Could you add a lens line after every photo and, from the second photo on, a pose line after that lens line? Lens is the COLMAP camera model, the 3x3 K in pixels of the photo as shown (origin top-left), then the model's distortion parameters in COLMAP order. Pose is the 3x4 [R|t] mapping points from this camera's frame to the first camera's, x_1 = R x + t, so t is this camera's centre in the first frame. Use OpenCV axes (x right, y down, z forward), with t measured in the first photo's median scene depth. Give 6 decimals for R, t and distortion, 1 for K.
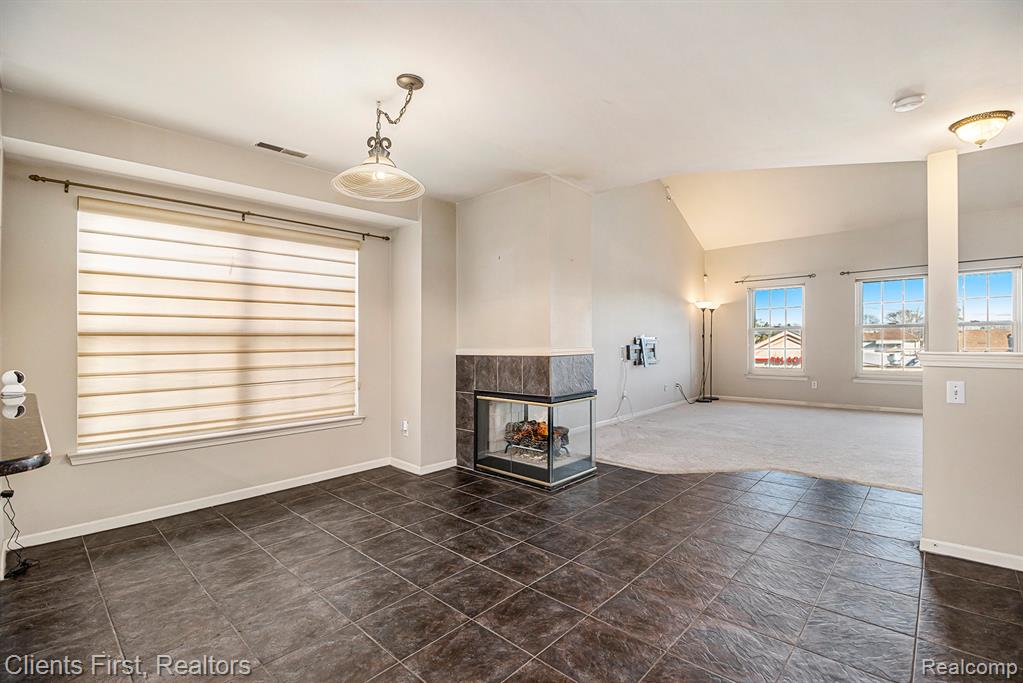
lens RADIAL K [[465.9, 0, 519.9], [0, 465.9, 344.8], [0, 0, 1]] dist [0.001270, -0.005111]
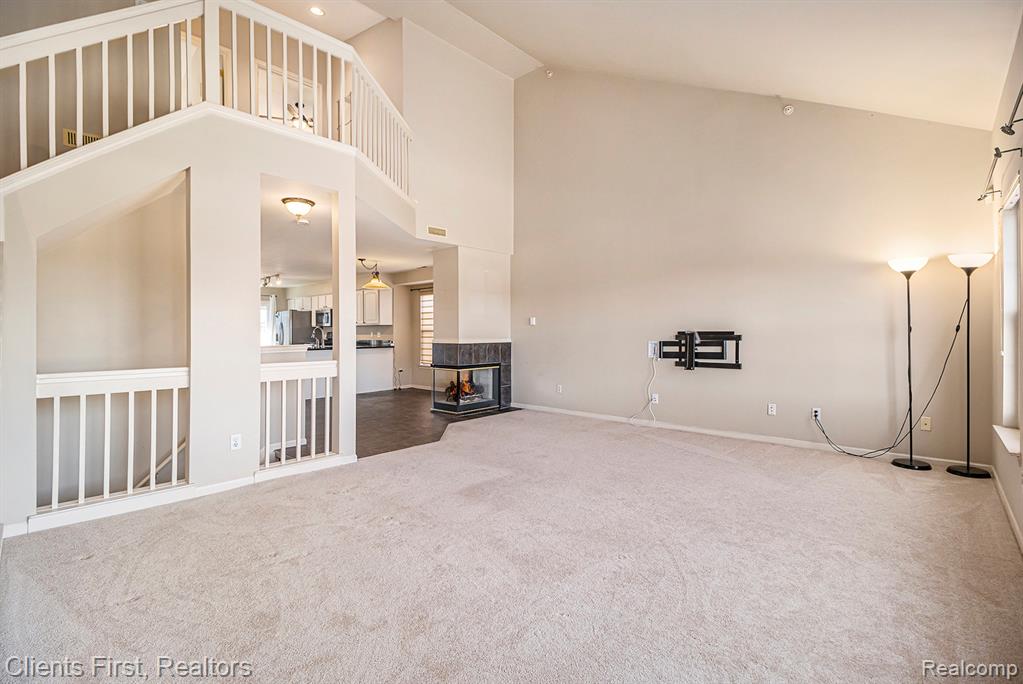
lens RADIAL K [[465.9, 0, 519.9], [0, 465.9, 345.3], [0, 0, 1]] dist [0.001270, -0.005111]
pose [[0.016865, 0.039232, -0.999088, 2.527070], [-0.001579, 0.999230, 0.039211, -0.053721], [0.999857, 0.000916, 0.016914, 1.644938]]
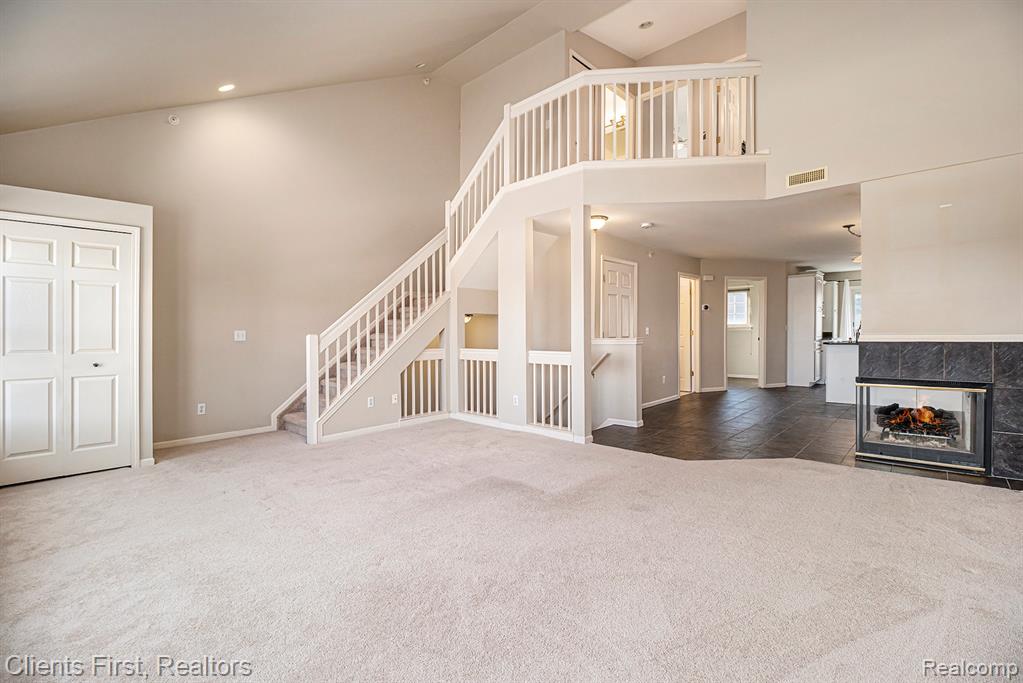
lens RADIAL K [[457.5, 0, 515.0], [0, 457.5, 334.1], [0, 0, 1]] dist [0.000024, -0.008903]
pose [[-0.999588, 0.028562, -0.002907, 1.268543], [0.028511, 0.999461, 0.016250, -0.045102], [0.003370, 0.016160, -0.999864, 2.778750]]
